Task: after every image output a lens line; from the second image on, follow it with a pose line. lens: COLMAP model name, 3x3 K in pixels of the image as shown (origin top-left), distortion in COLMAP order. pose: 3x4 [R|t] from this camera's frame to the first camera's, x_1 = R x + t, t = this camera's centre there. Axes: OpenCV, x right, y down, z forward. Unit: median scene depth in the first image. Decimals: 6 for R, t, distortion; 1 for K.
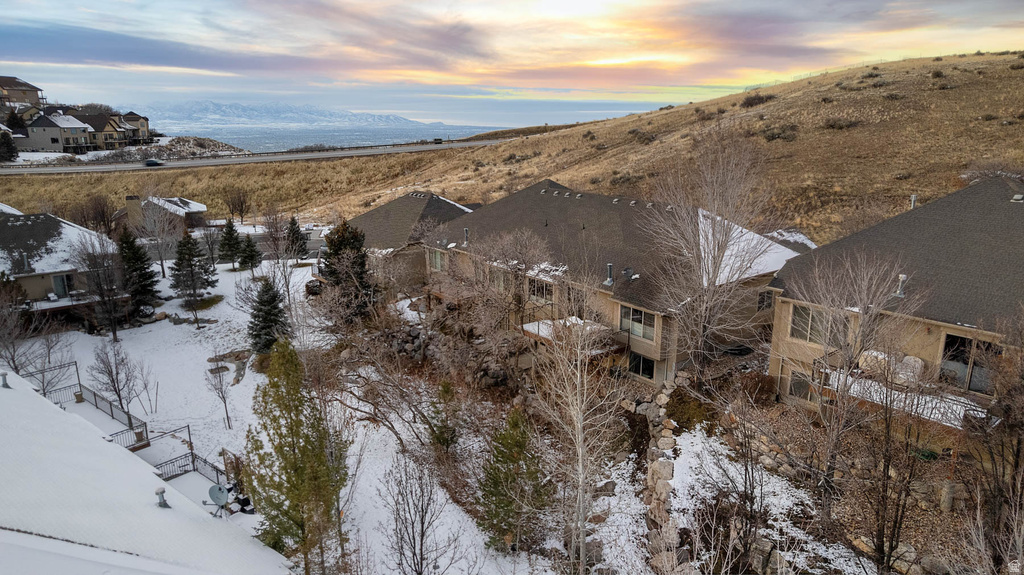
lens RADIAL K [[658.3, 0, 512.0], [0, 658.3, 287.5], [0, 0, 1]] dist [-0.076947, 0.072337]
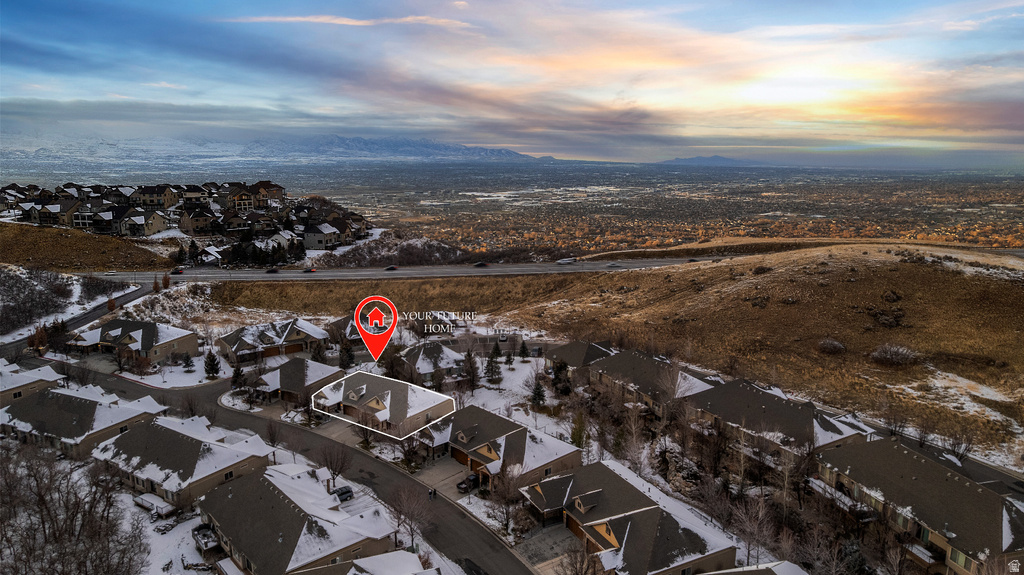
lens RADIAL K [[658.3, 0, 512.0], [0, 658.3, 287.5], [0, 0, 1]] dist [-0.076947, 0.072337]
pose [[0.986748, 0.036277, -0.158150, -0.016456], [-0.044061, 0.997970, -0.045994, -0.143725], [0.156160, 0.052353, 0.986343, -0.978648]]
